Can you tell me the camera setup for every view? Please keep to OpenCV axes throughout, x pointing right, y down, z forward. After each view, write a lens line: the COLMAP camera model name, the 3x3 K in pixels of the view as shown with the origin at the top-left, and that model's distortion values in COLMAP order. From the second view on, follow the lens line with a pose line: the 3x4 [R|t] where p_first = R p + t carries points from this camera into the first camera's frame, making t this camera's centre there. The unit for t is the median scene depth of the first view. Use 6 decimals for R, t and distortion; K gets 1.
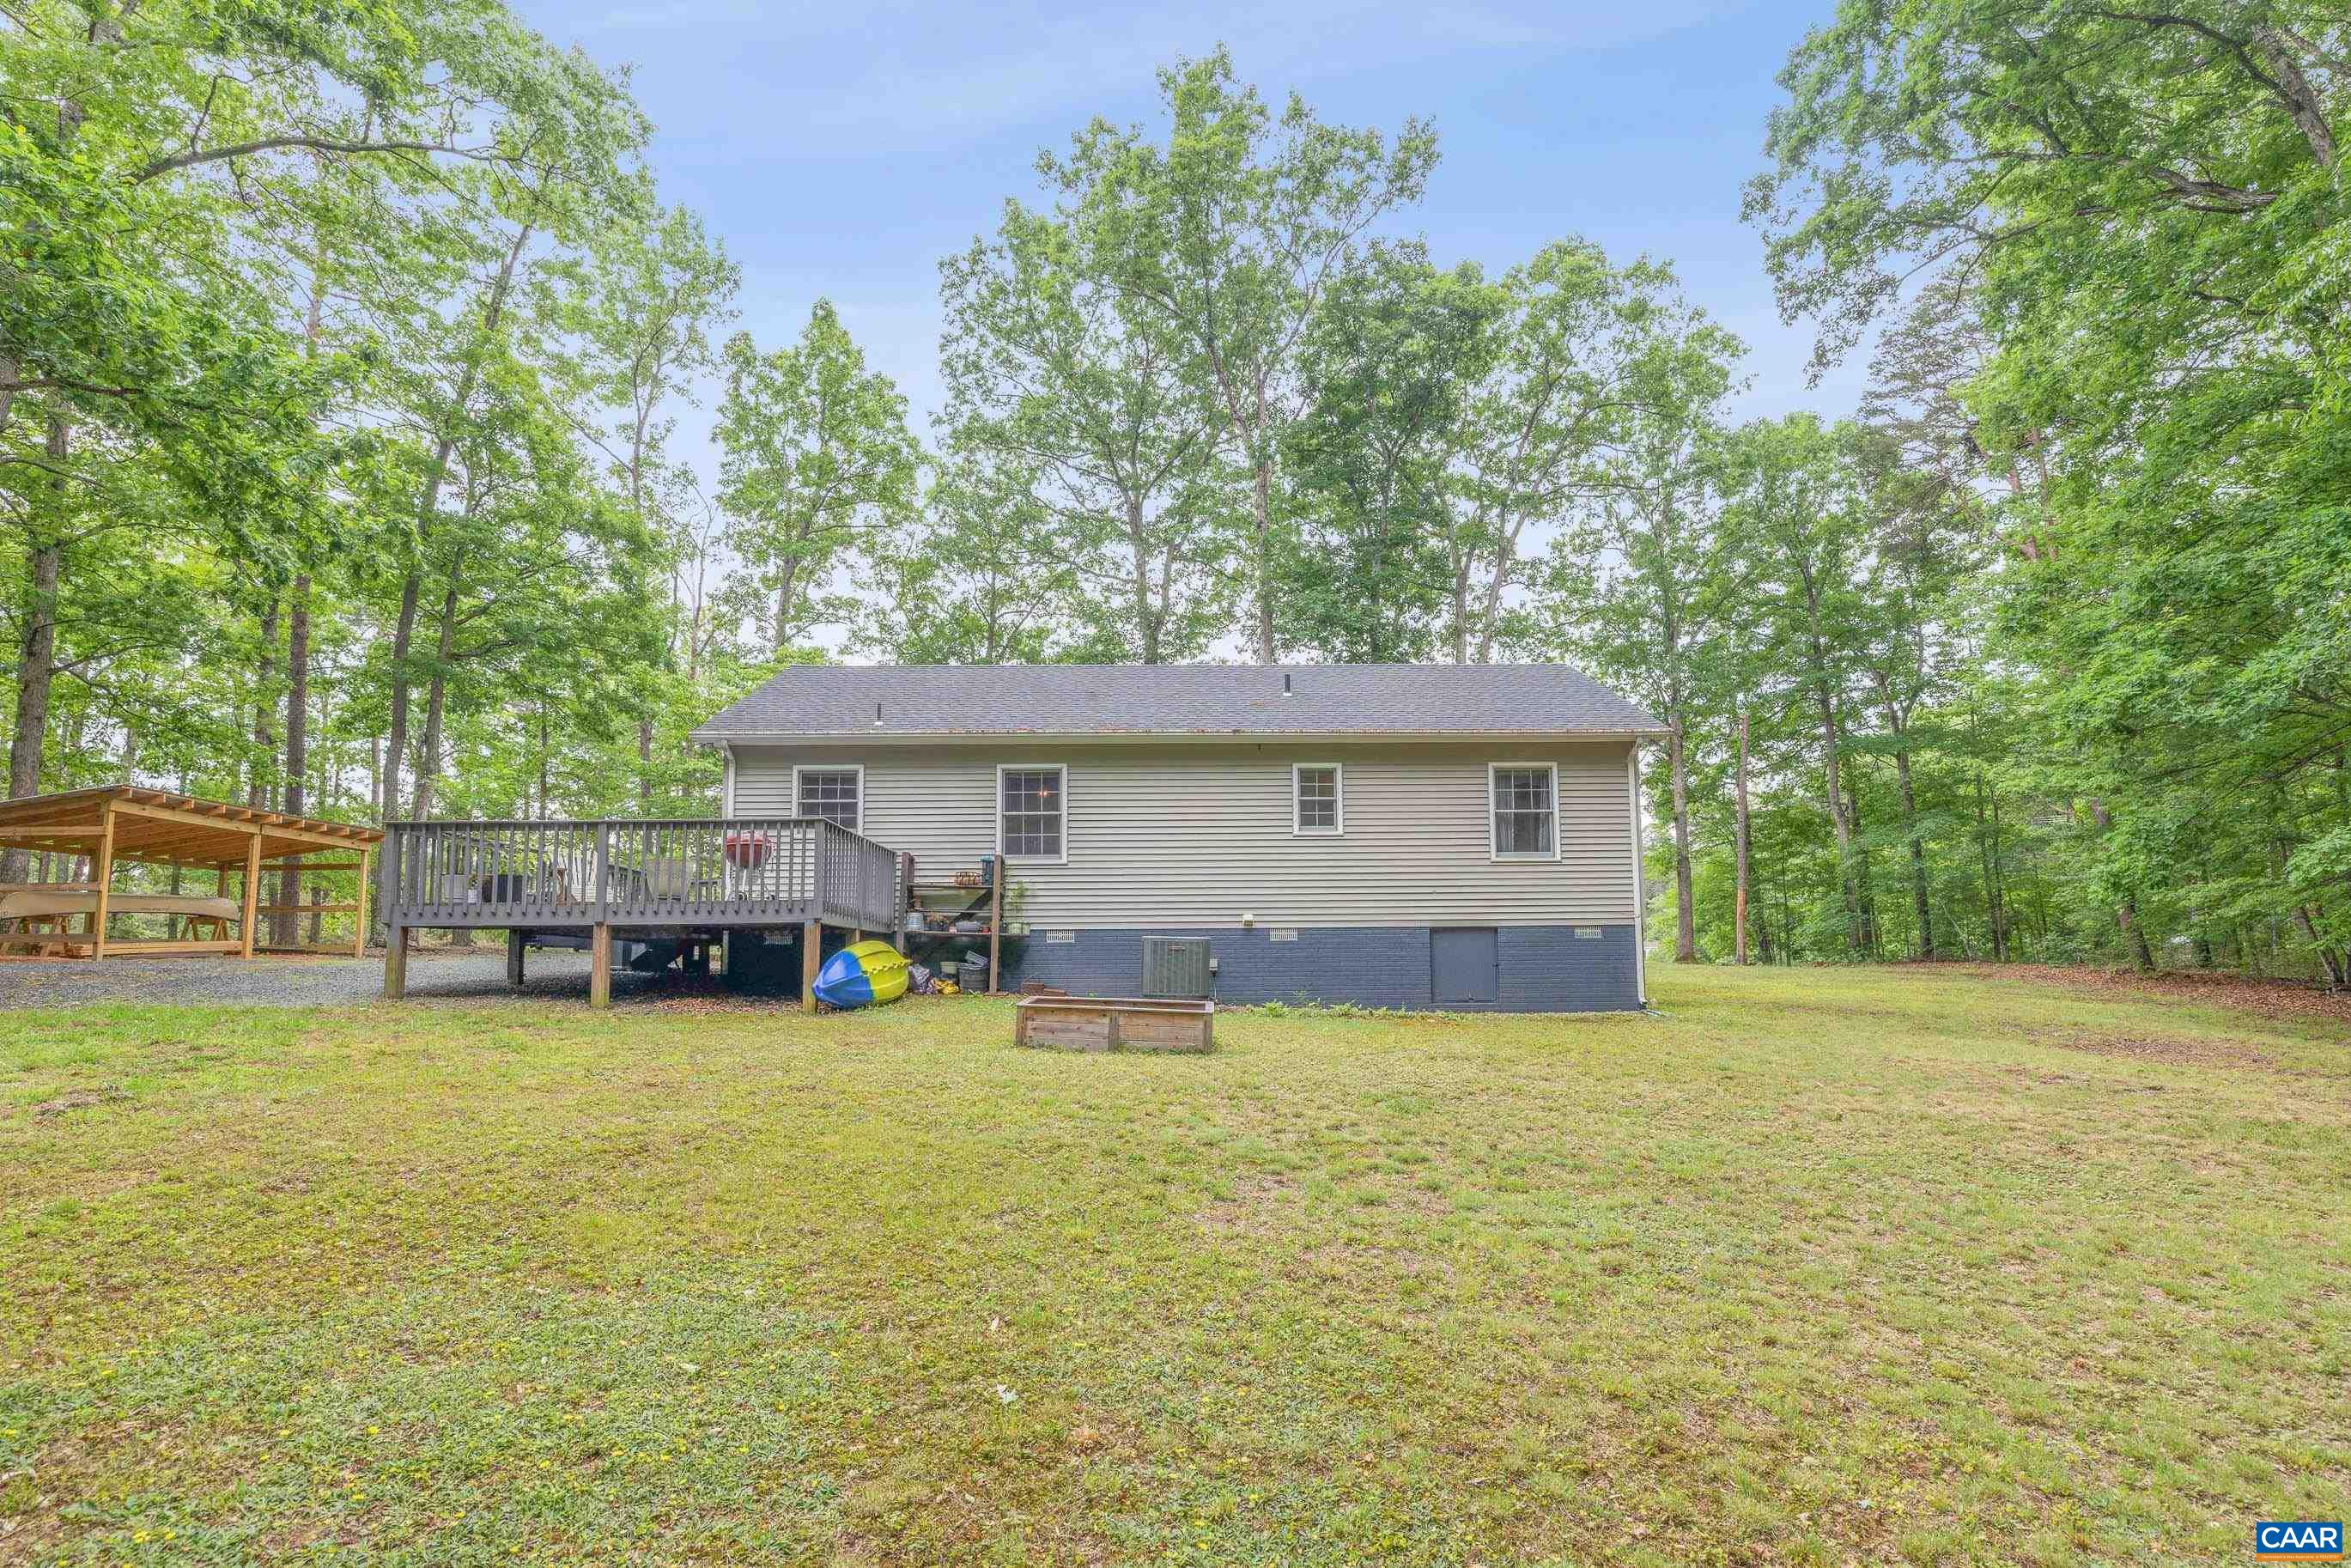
lens RADIAL K [[1140.8, 0, 1184.1], [0, 1140.8, 791.6], [0, 0, 1]] dist [-0.000675, 0.000152]
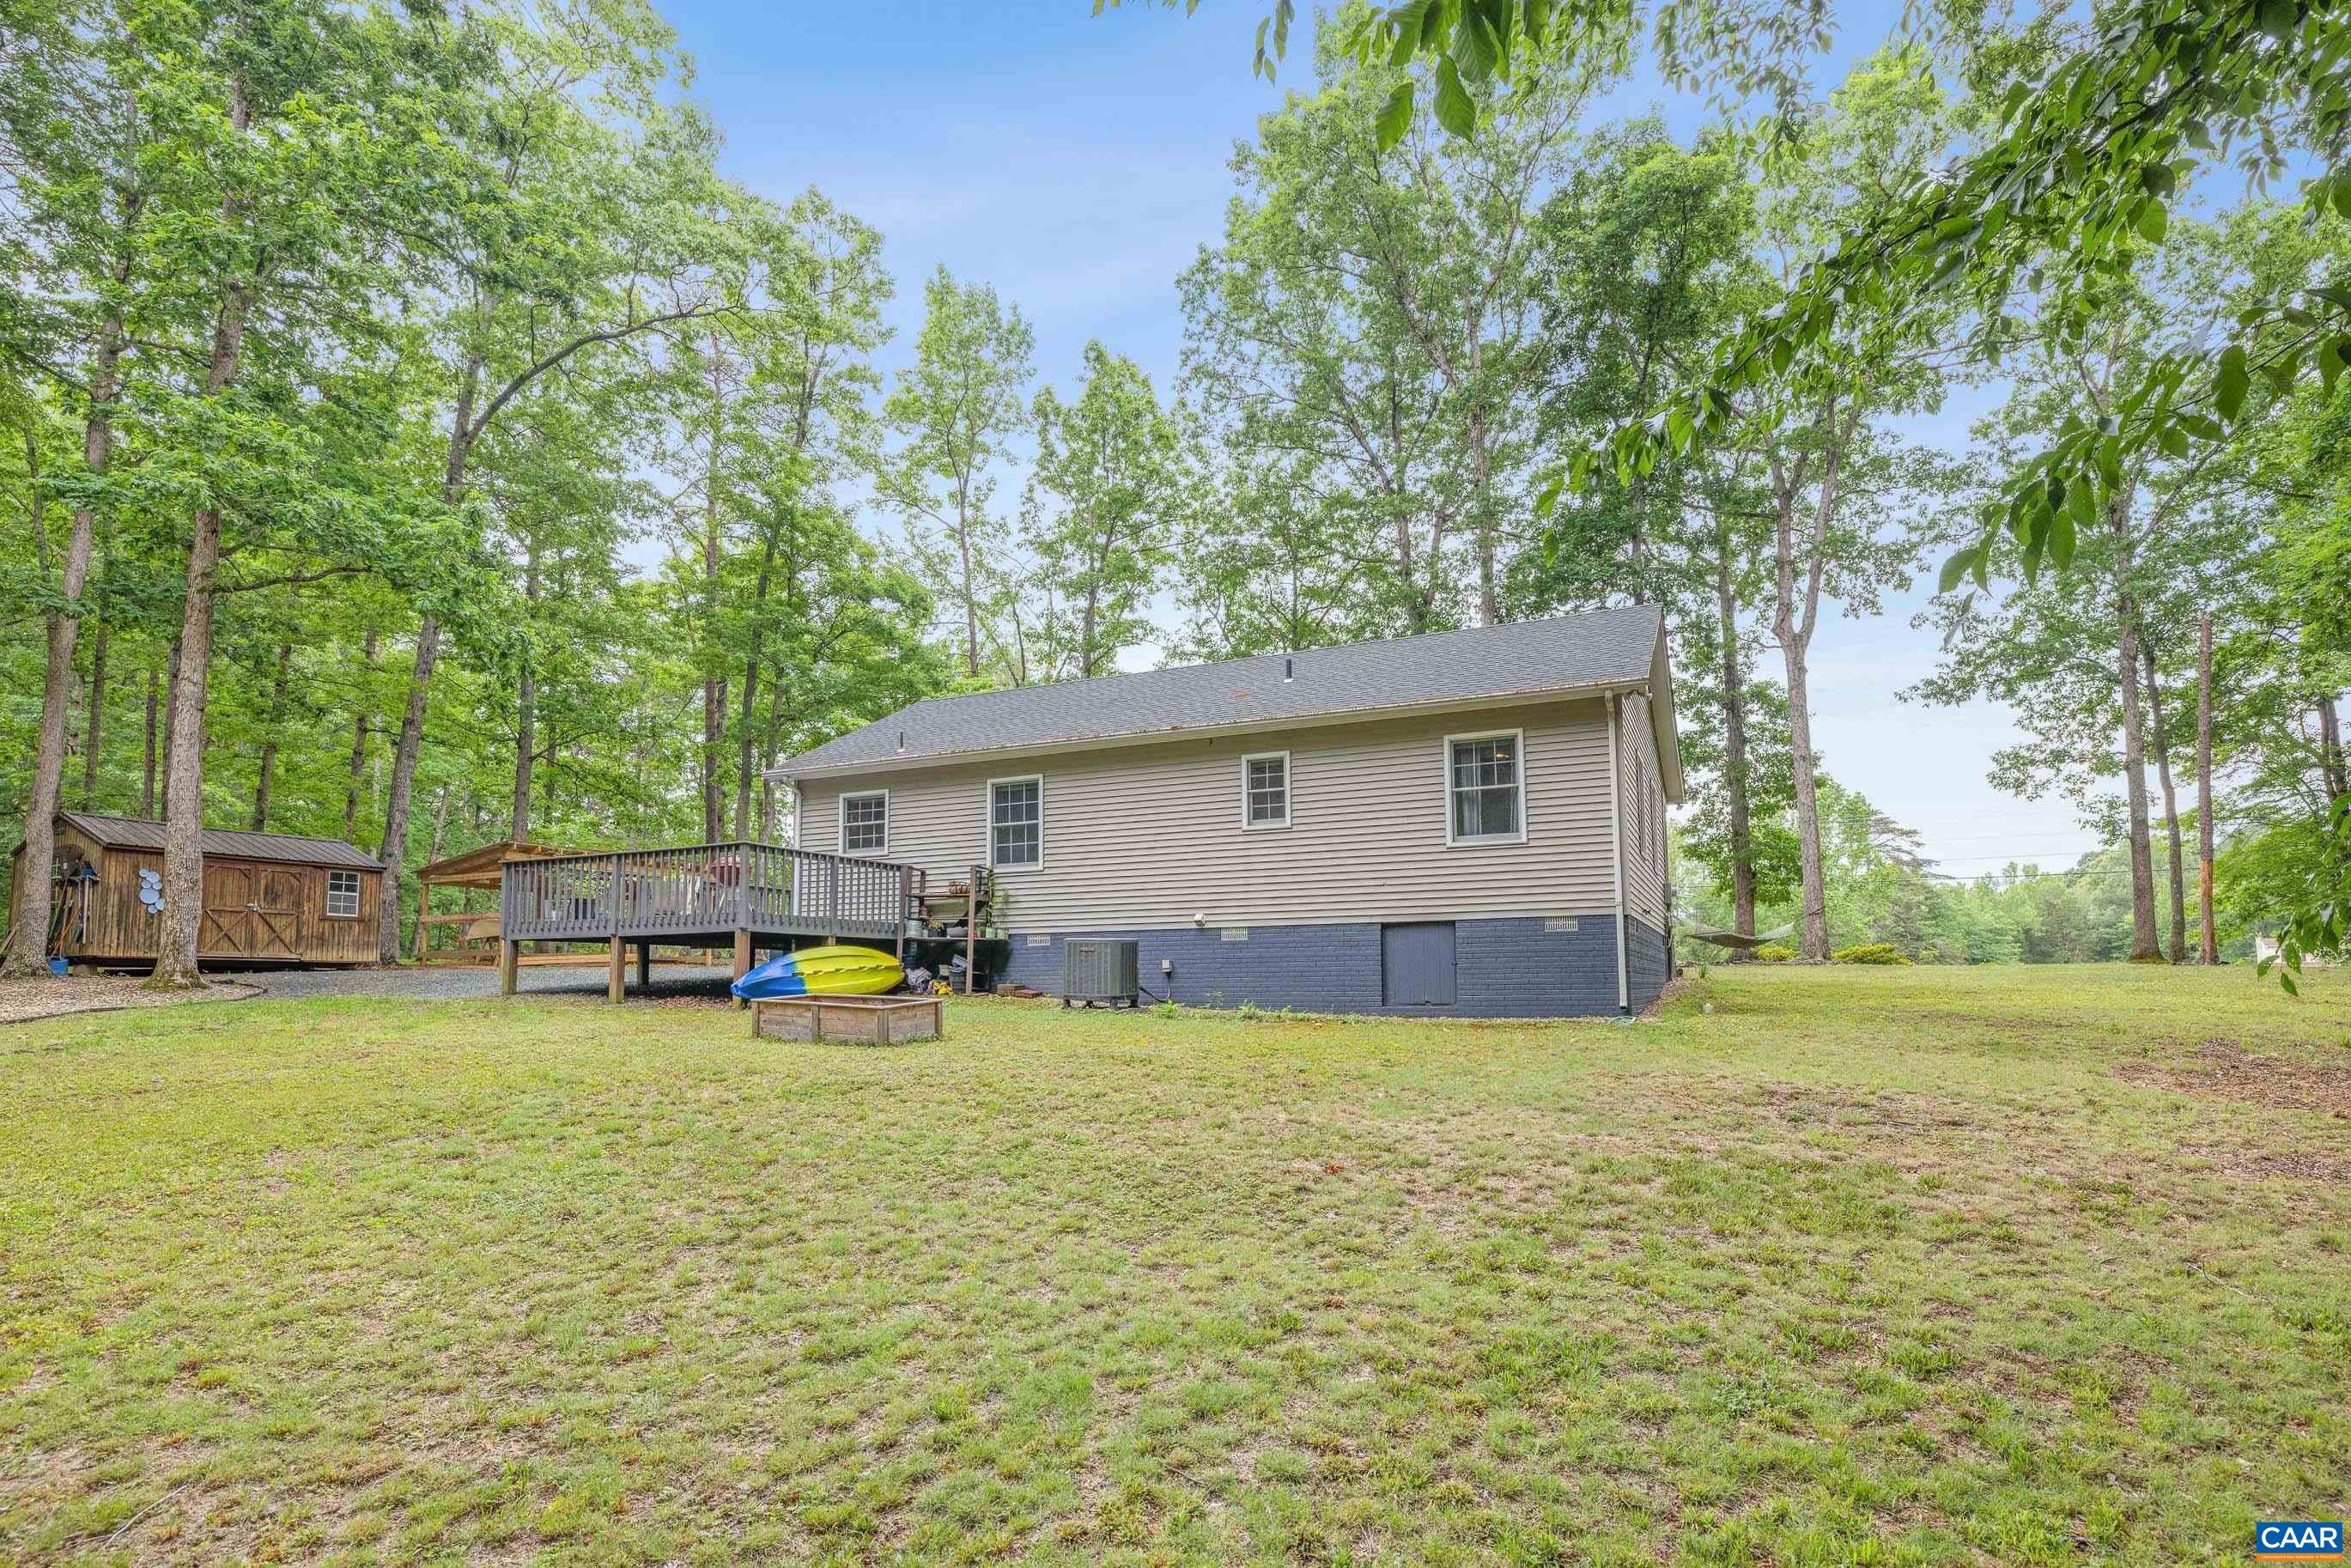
lens RADIAL K [[1195.8, 0, 1205.4], [0, 1195.8, 800.1], [0, 0, 1]] dist [0.000740, -0.000221]
pose [[0.898673, -0.067864, -0.433337, 0.502778], [0.070986, 0.997437, -0.008994, 0.019811], [0.432837, -0.022678, 0.901187, 0.081770]]
